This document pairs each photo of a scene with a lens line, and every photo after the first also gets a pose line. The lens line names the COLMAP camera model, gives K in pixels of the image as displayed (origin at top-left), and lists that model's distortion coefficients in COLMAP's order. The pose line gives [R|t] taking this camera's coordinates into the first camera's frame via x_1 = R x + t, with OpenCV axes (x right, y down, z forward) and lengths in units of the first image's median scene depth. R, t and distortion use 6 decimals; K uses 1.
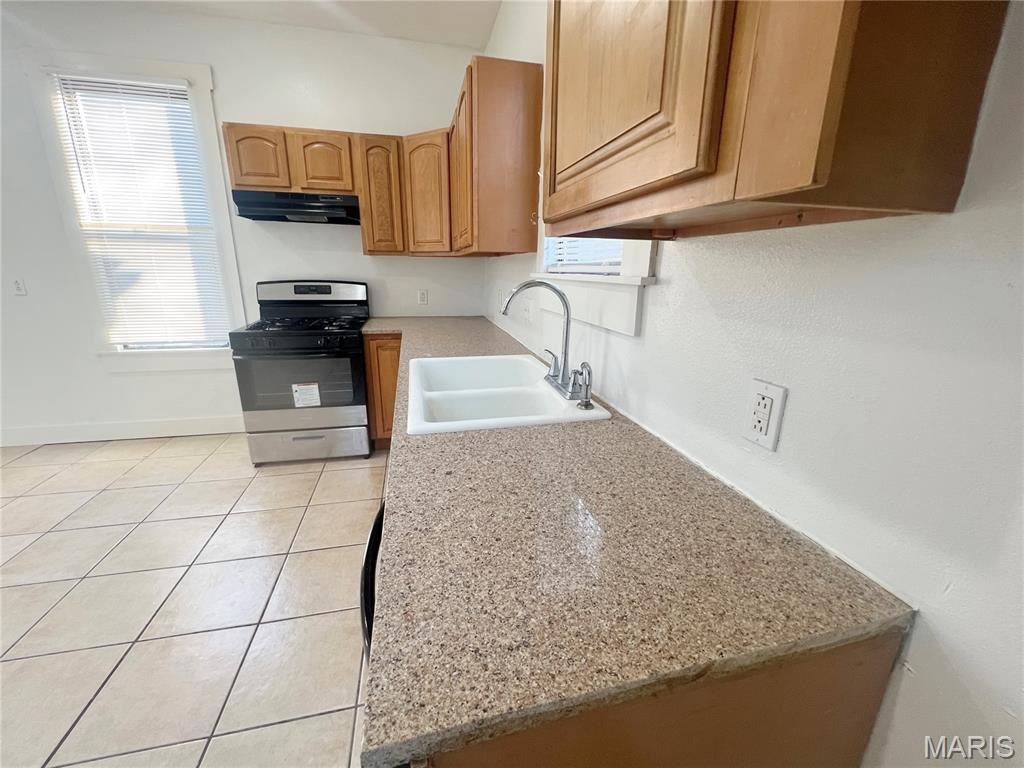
lens RADIAL K [[411.6, 0, 509.9], [0, 411.6, 380.8], [0, 0, 1]] dist [0.002569, 0.000505]
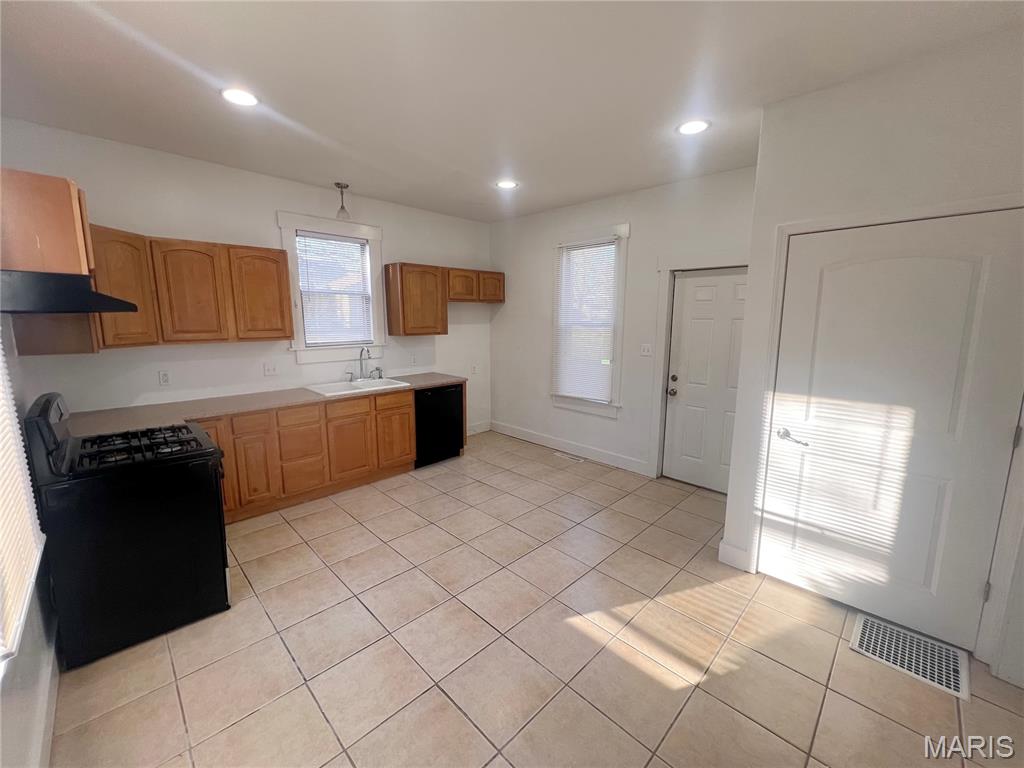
lens RADIAL K [[411.6, 0, 509.9], [0, 411.6, 380.8], [0, 0, 1]] dist [0.002569, 0.000505]
pose [[-0.536789, -0.145179, 0.831132, -1.554398], [0.216143, 0.928549, 0.301792, -0.344487], [-0.815561, 0.341642, -0.467055, 0.779589]]
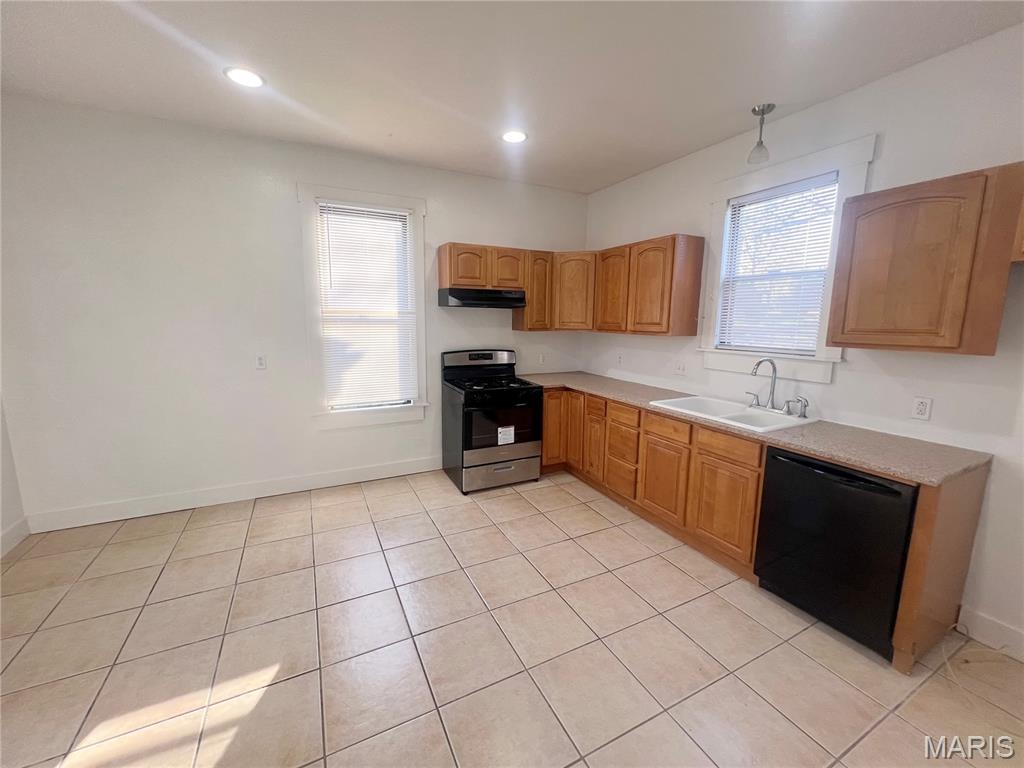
lens RADIAL K [[411.6, 0, 509.9], [0, 411.6, 380.8], [0, 0, 1]] dist [0.002569, 0.000505]
pose [[0.968578, -0.041244, 0.245264, -0.790813], [0.067895, 0.992545, -0.101219, -0.004978], [-0.239261, 0.114691, 0.964158, -0.316056]]
